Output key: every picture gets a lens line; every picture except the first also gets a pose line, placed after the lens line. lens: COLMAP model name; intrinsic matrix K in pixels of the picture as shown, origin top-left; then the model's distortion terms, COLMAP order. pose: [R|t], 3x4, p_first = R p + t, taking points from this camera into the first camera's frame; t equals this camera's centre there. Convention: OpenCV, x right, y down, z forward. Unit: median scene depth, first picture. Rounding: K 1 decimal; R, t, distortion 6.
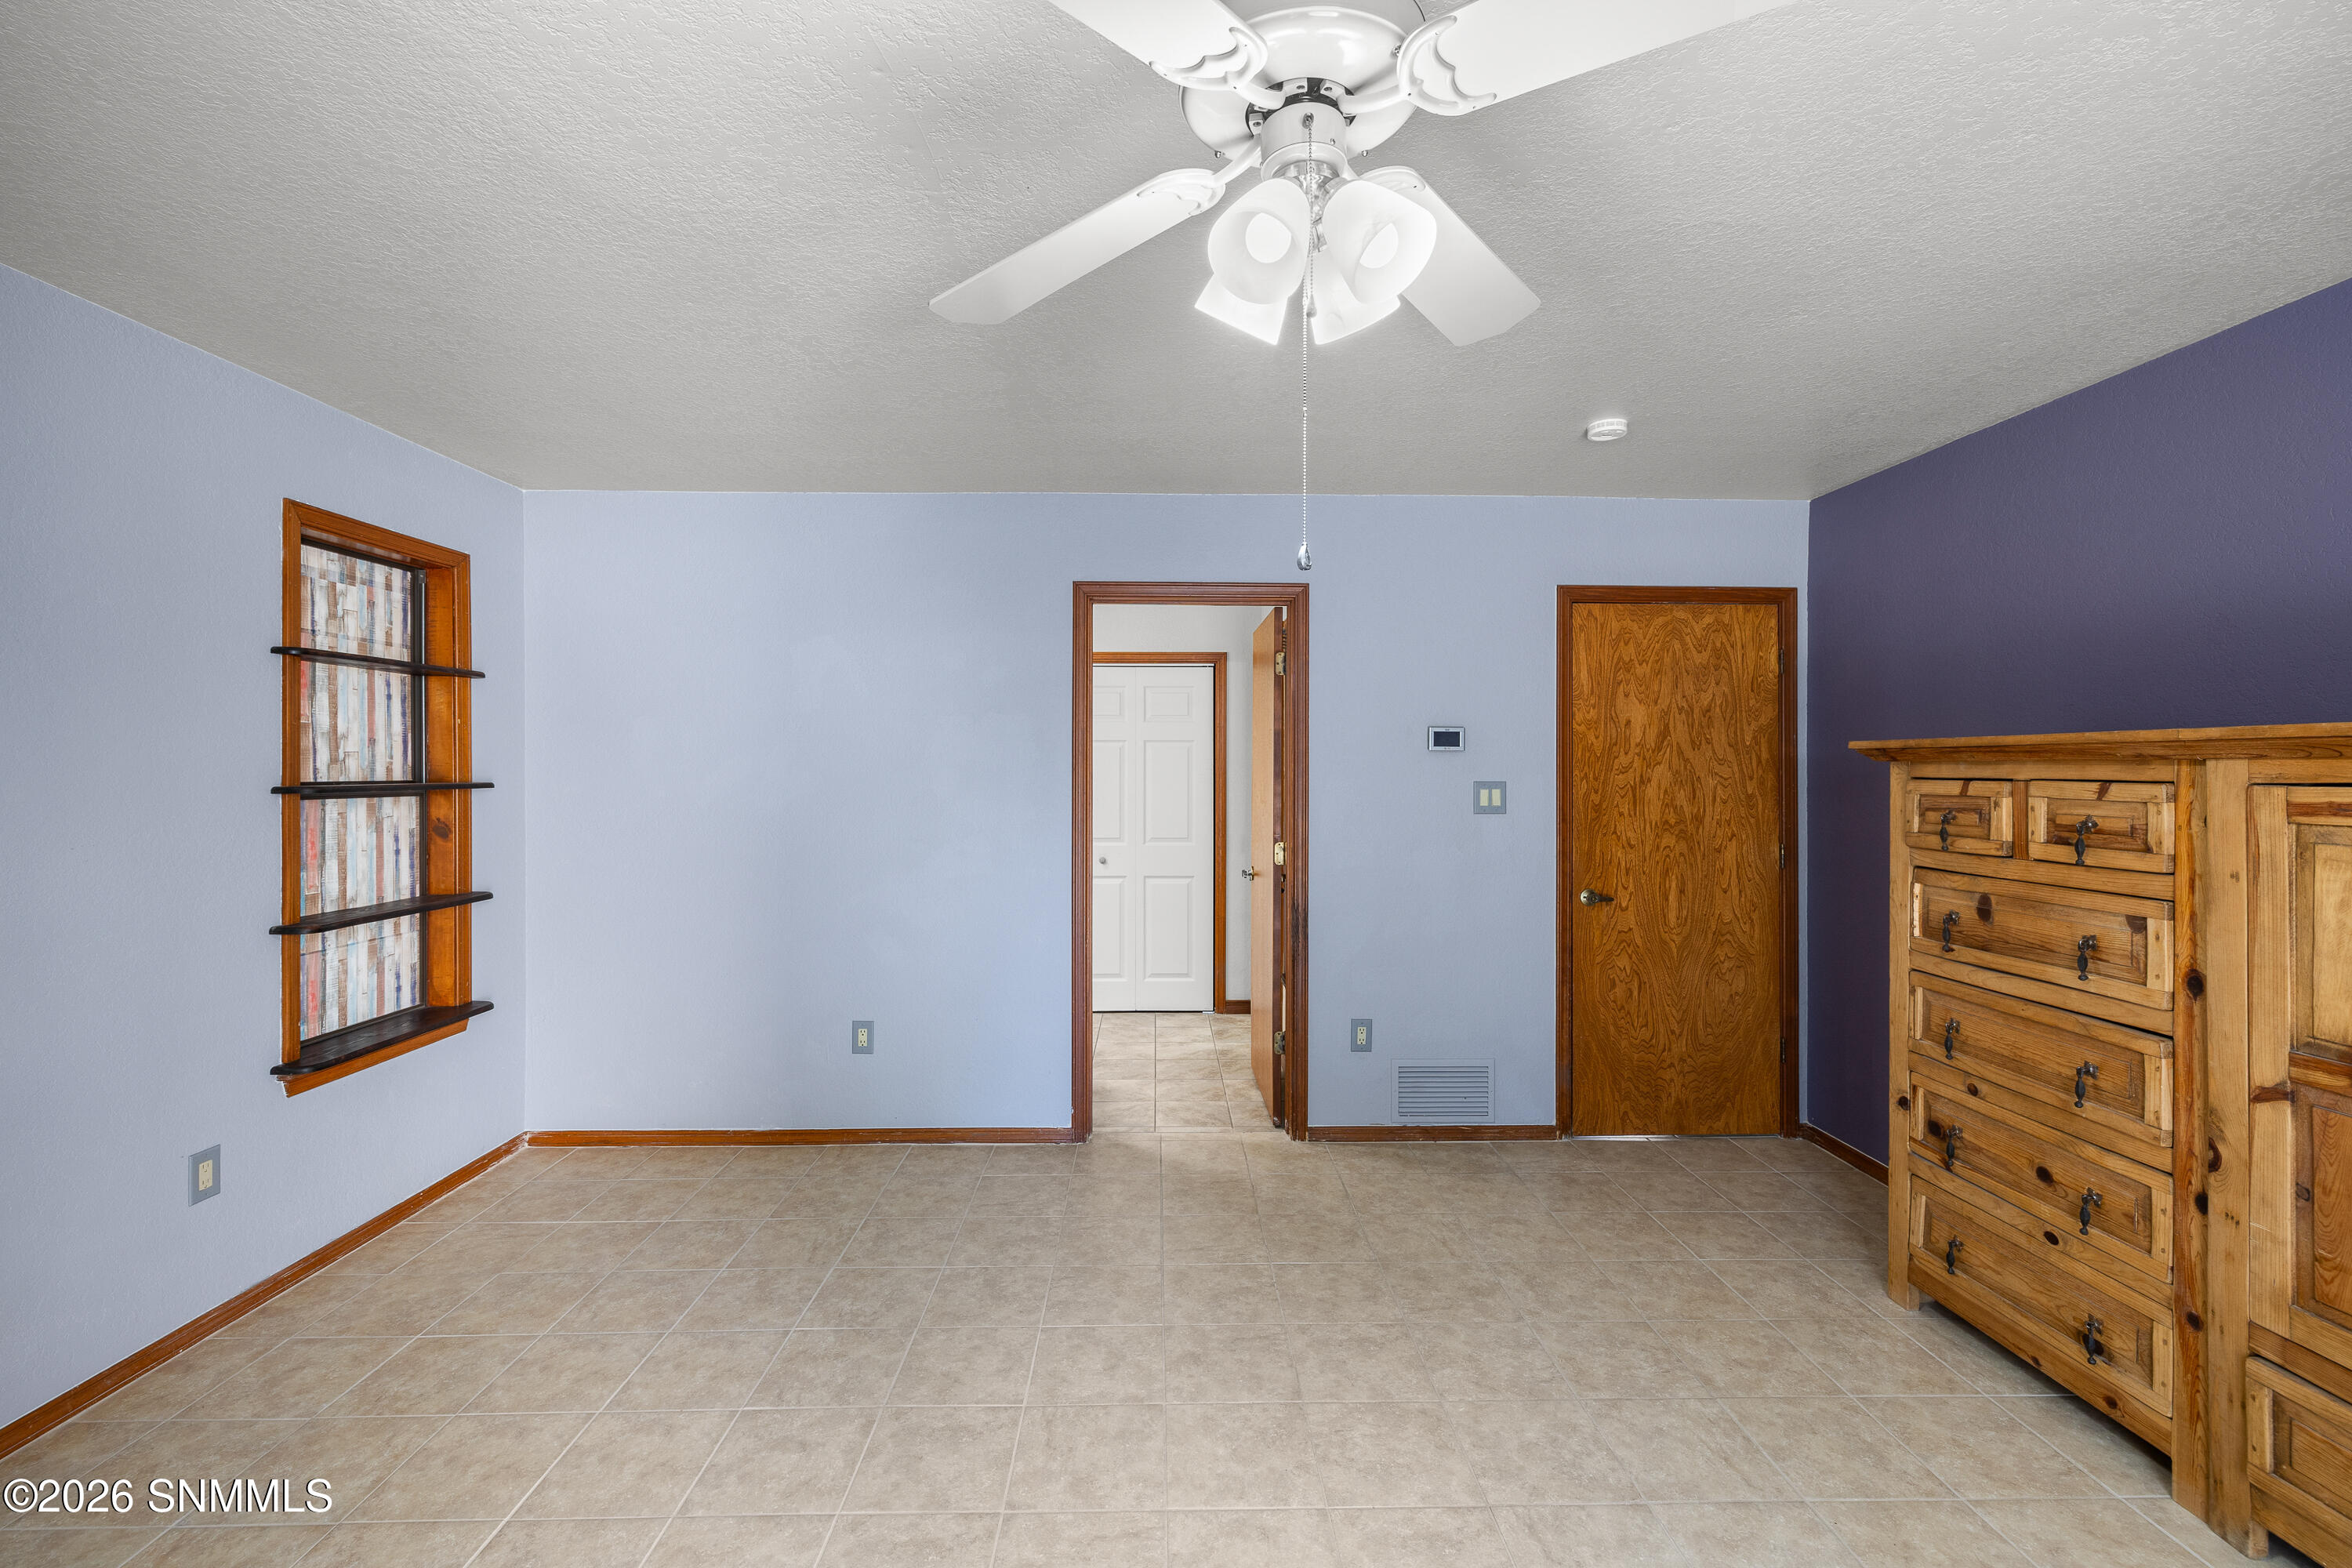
lens RADIAL K [[992.5, 0, 1161.8], [0, 992.5, 770.4], [0, 0, 1]] dist [-0.001183, 0.000165]
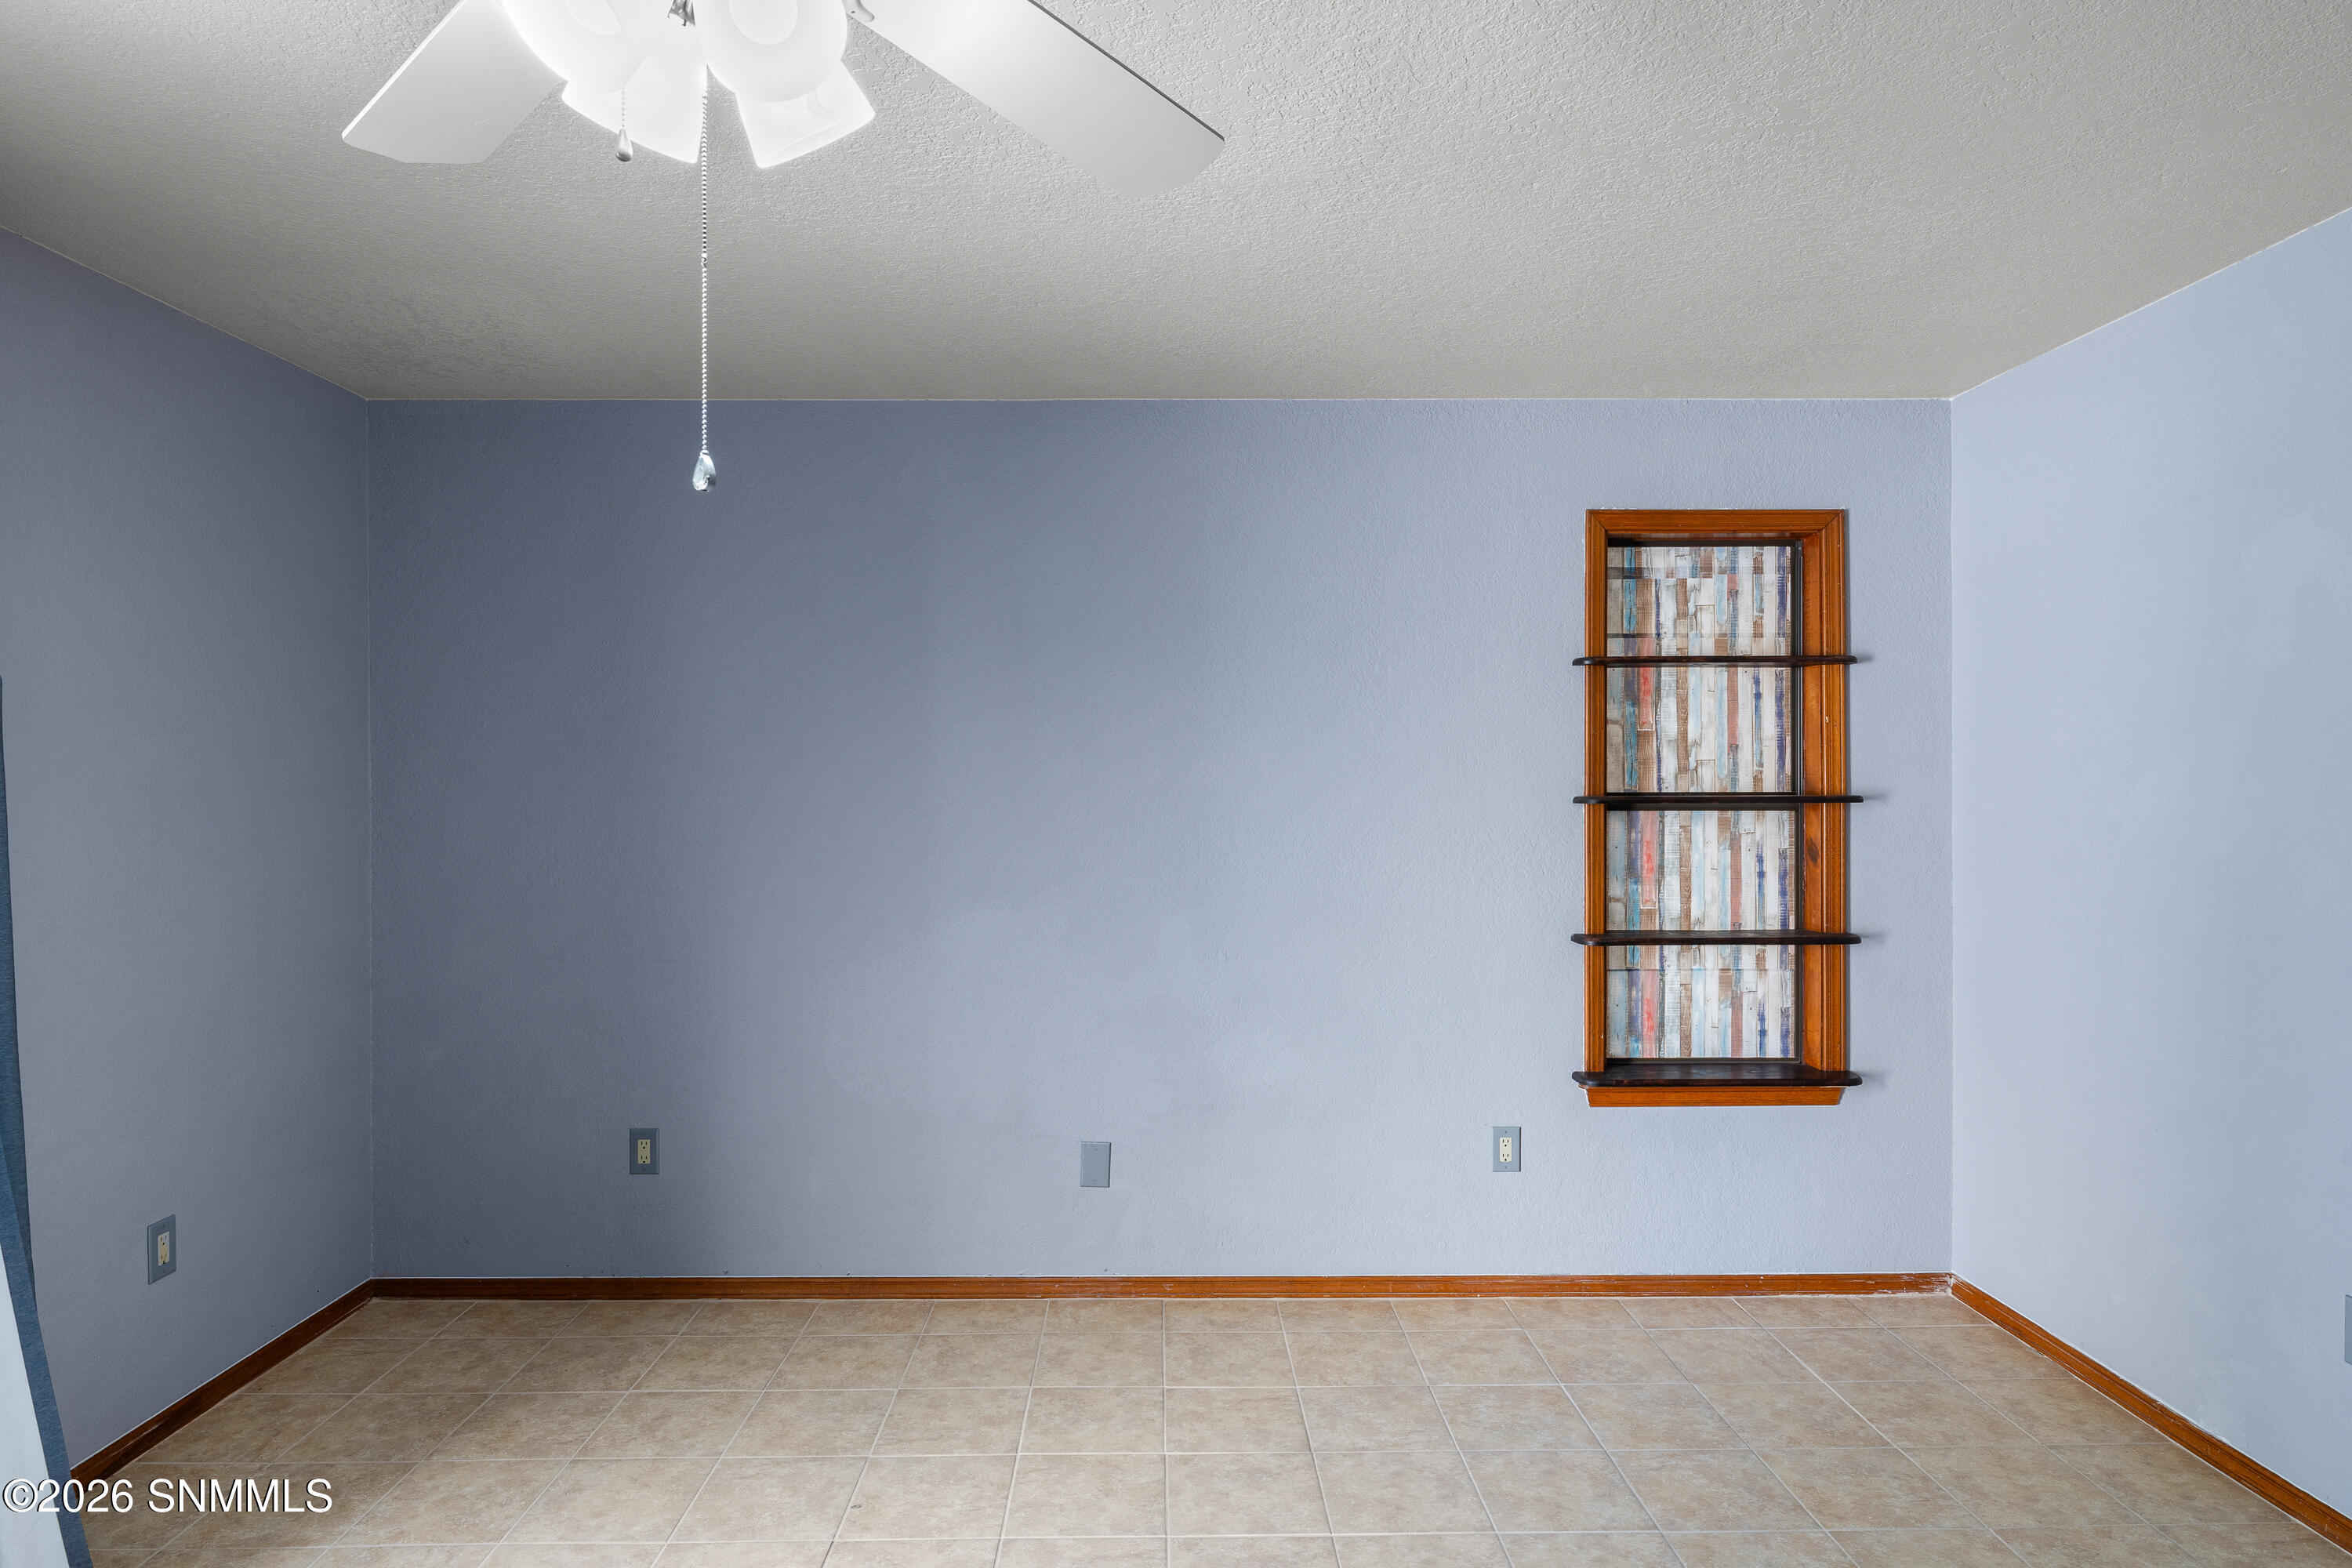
lens RADIAL K [[1328.8, 0, 1166.2], [0, 1328.8, 769.5], [0, 0, 1]] dist [0.006012, -0.002355]
pose [[0.005621, -0.006654, -0.999962, 0.398394], [0.000724, 0.999978, -0.006650, -0.002050], [0.999984, -0.000687, 0.005625, 0.484331]]
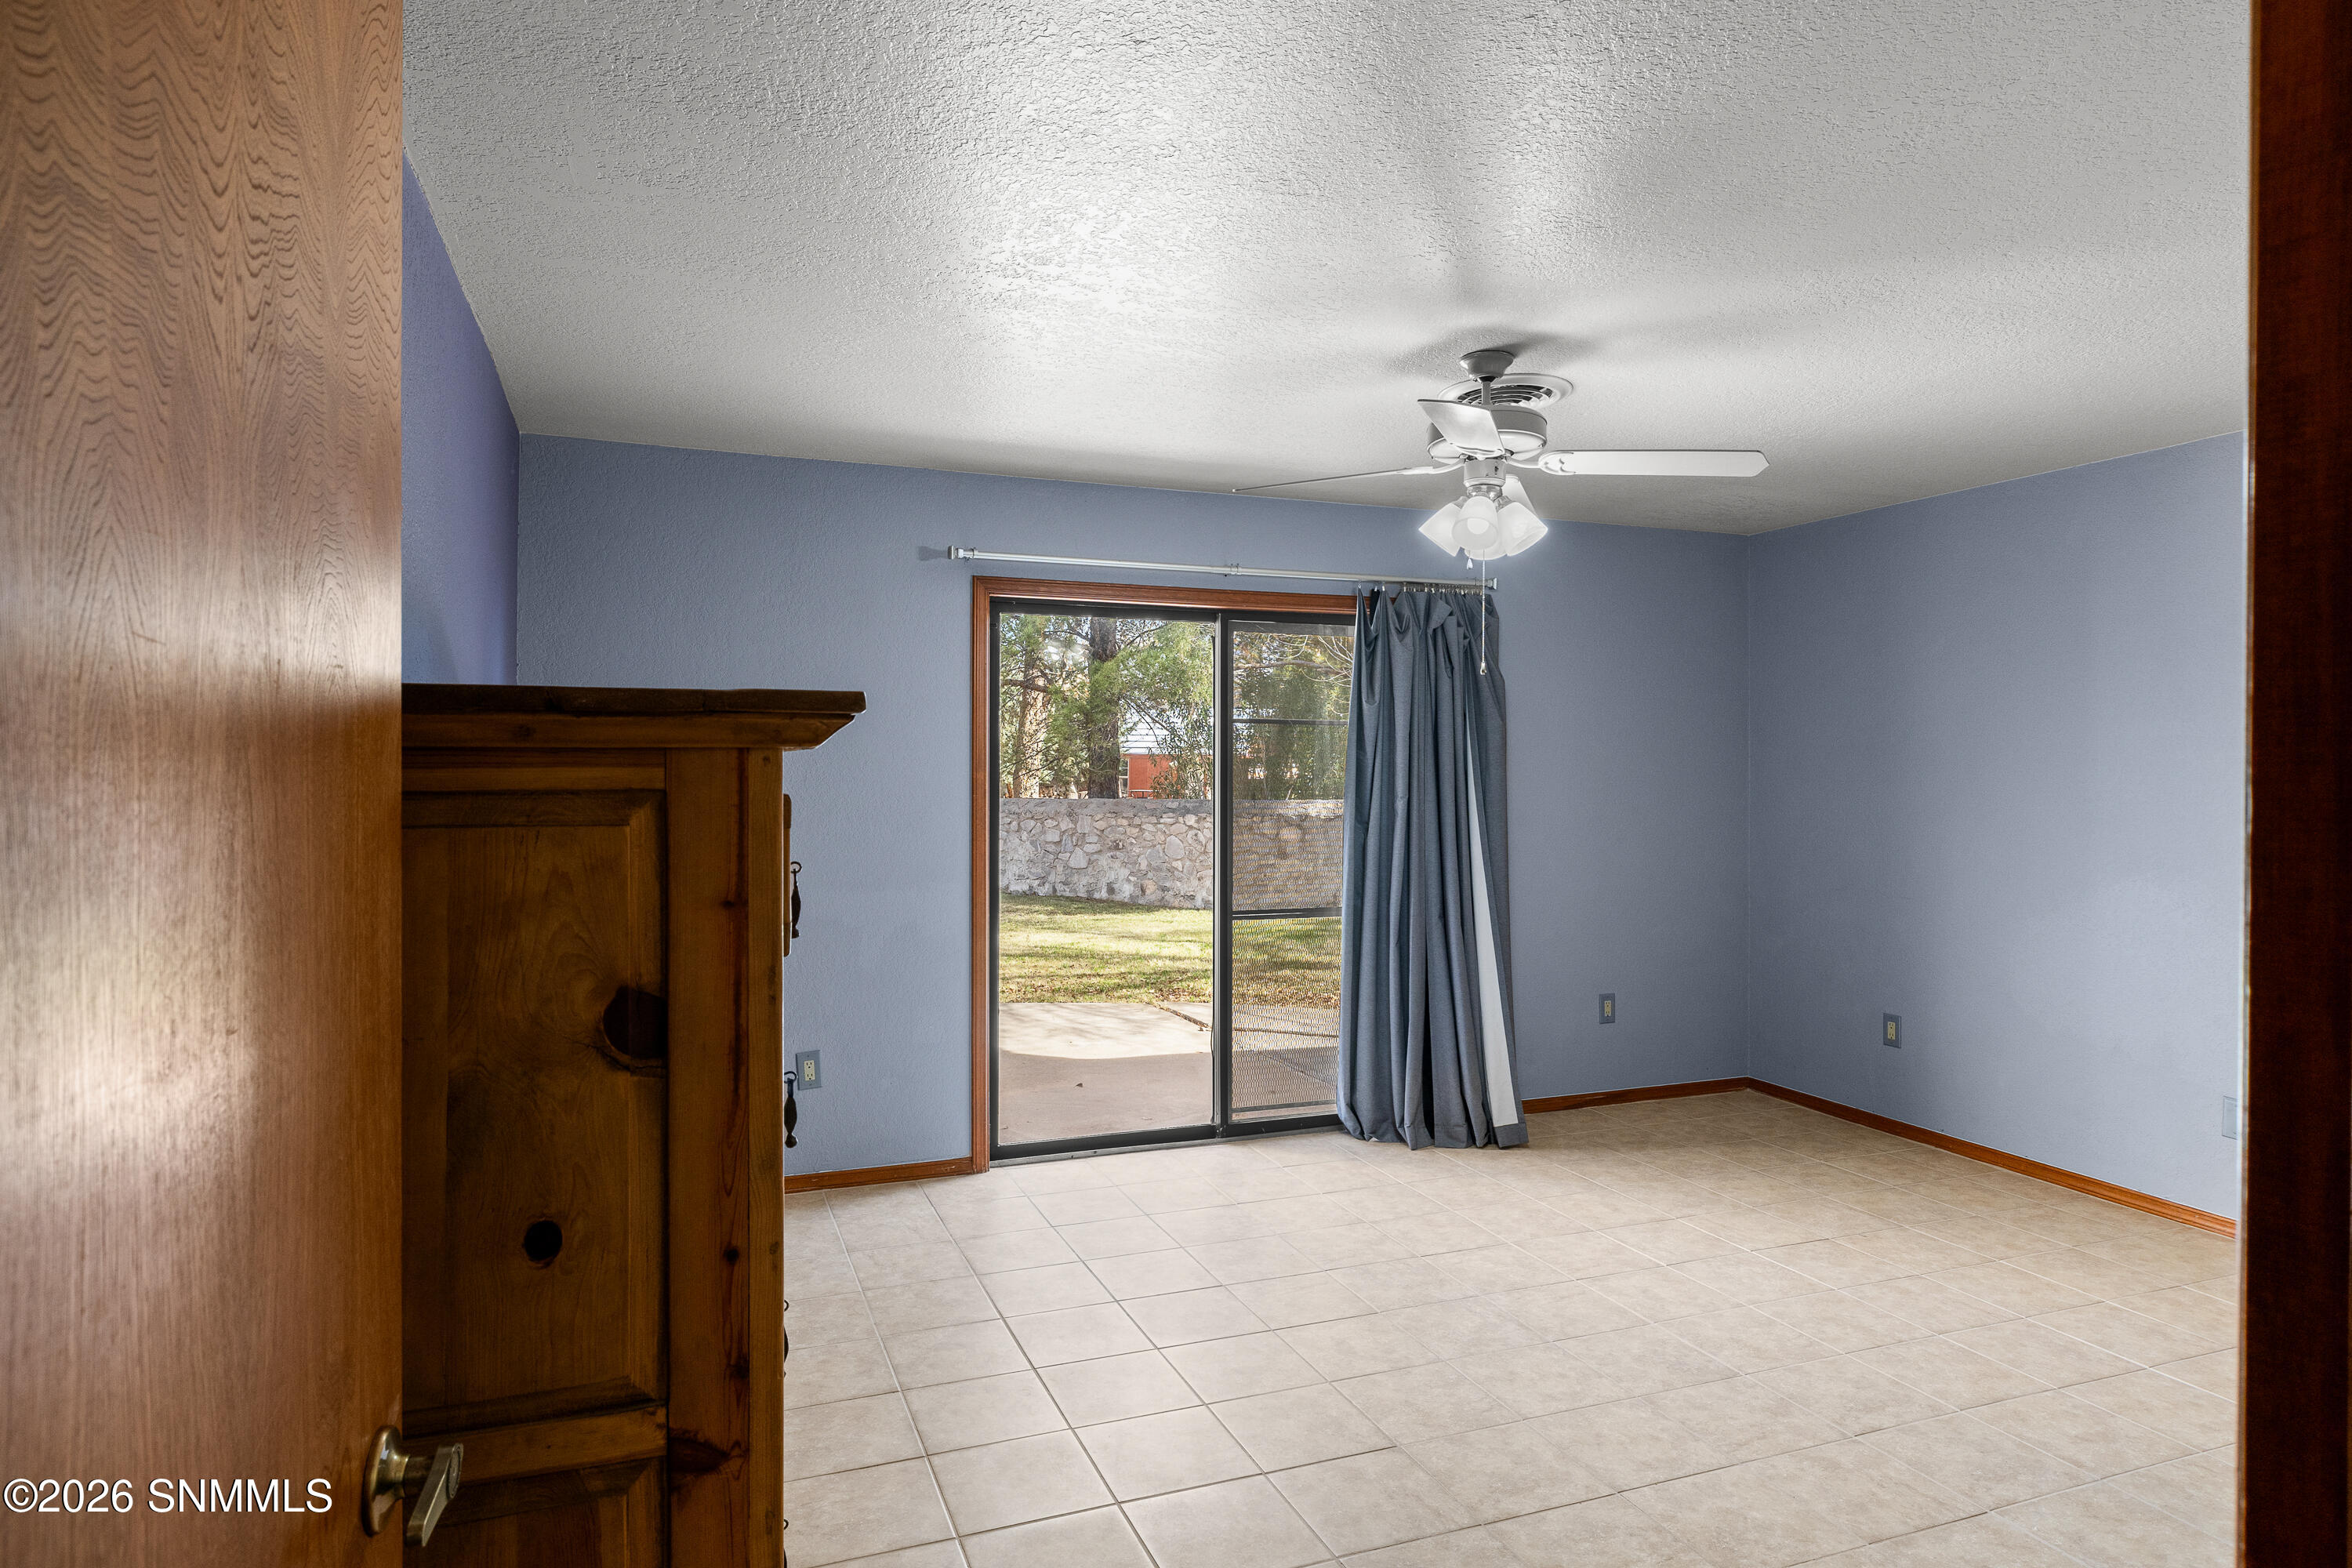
lens RADIAL K [[1328.8, 0, 1175.8], [0, 1328.8, 777.3], [0, 0, 1]] dist [0.006012, -0.002355]
pose [[-0.937656, -0.000741, -0.347565, 0.645209], [-0.003816, 0.999959, 0.008161, -0.000259], [0.347545, 0.008978, -0.937620, 1.296596]]
